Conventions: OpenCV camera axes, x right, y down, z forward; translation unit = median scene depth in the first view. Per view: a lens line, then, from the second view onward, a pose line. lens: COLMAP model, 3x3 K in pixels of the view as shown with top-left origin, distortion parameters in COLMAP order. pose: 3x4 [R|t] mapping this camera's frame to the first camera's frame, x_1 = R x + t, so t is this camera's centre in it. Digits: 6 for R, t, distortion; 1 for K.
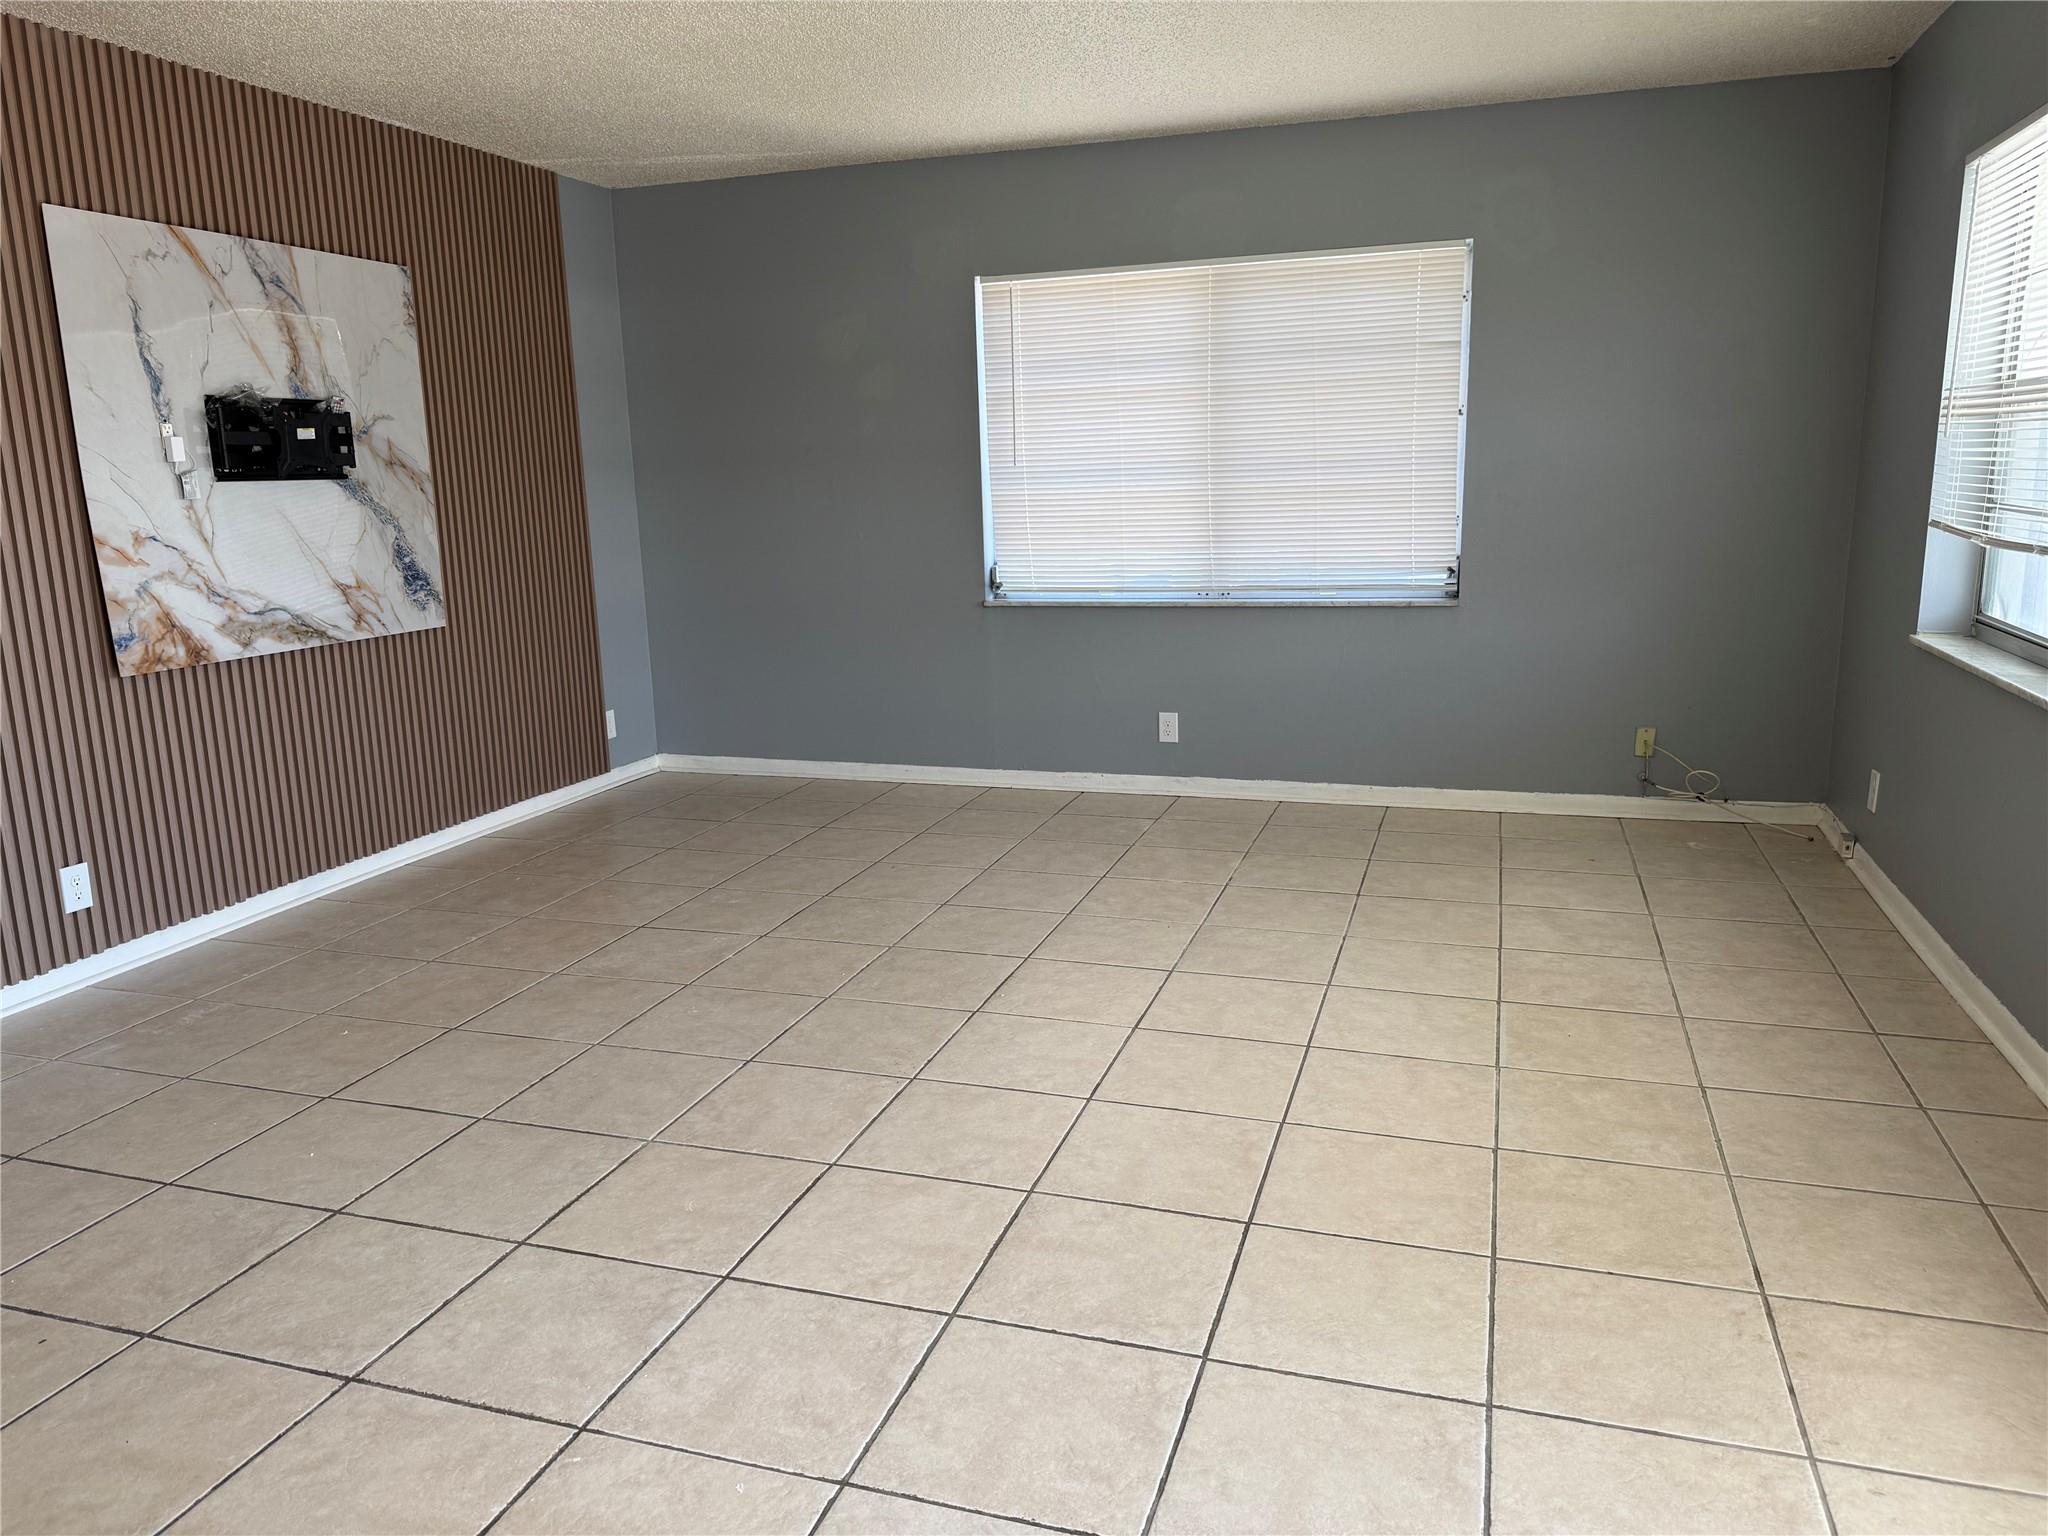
lens RADIAL K [[1444.3, 0, 1027.8], [0, 1444.3, 756.7], [0, 0, 1]] dist [0.064655, -0.091578]
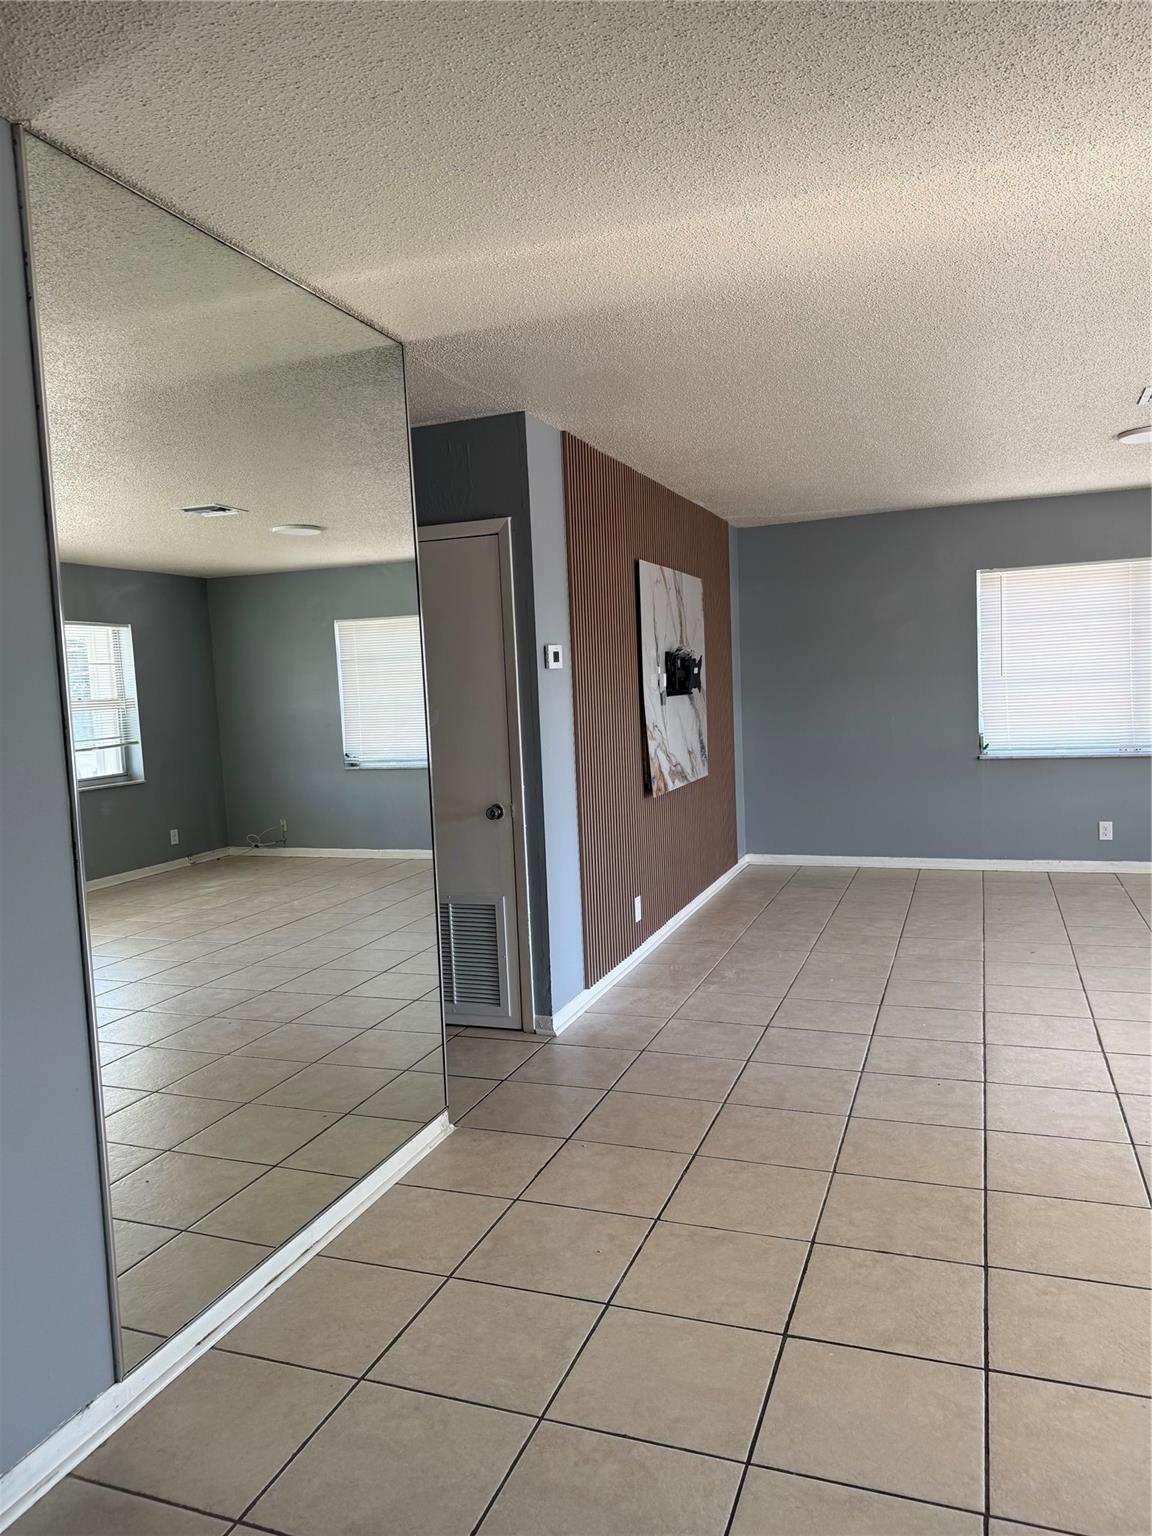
lens RADIAL K [[1057.6, 0, 494.1], [0, 1057.6, 775.3], [0, 0, 1]] dist [-0.001390, -0.083718]
pose [[0.993344, -0.017153, -0.113904, -0.588698], [0.004293, 0.993676, -0.112203, 0.061306], [0.115108, 0.110967, 0.987135, -0.339006]]
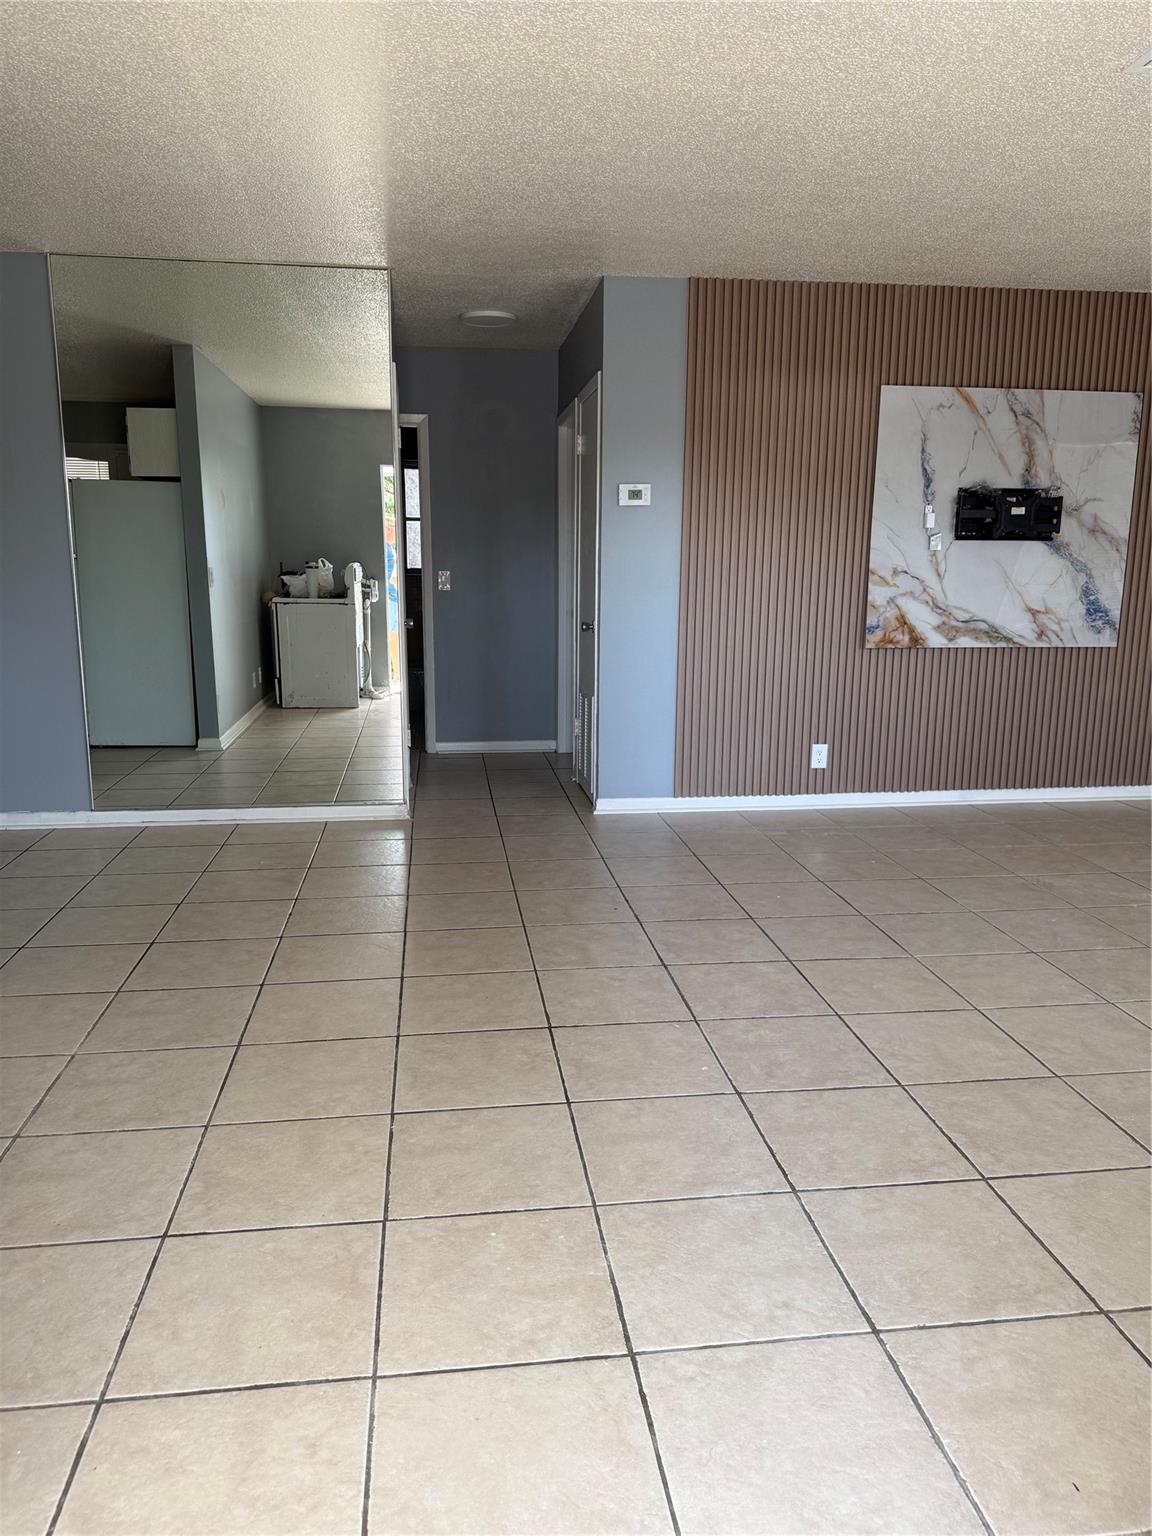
lens RADIAL K [[1081.0, 0, 569.2], [0, 1081.0, 767.4], [0, 0, 1]] dist [0.161858, -0.332811]
pose [[0.429969, 0.201398, -0.880094, 0.387896], [-0.194422, 0.972586, 0.127579, -0.010479], [0.881661, 0.116255, 0.457338, 0.065838]]
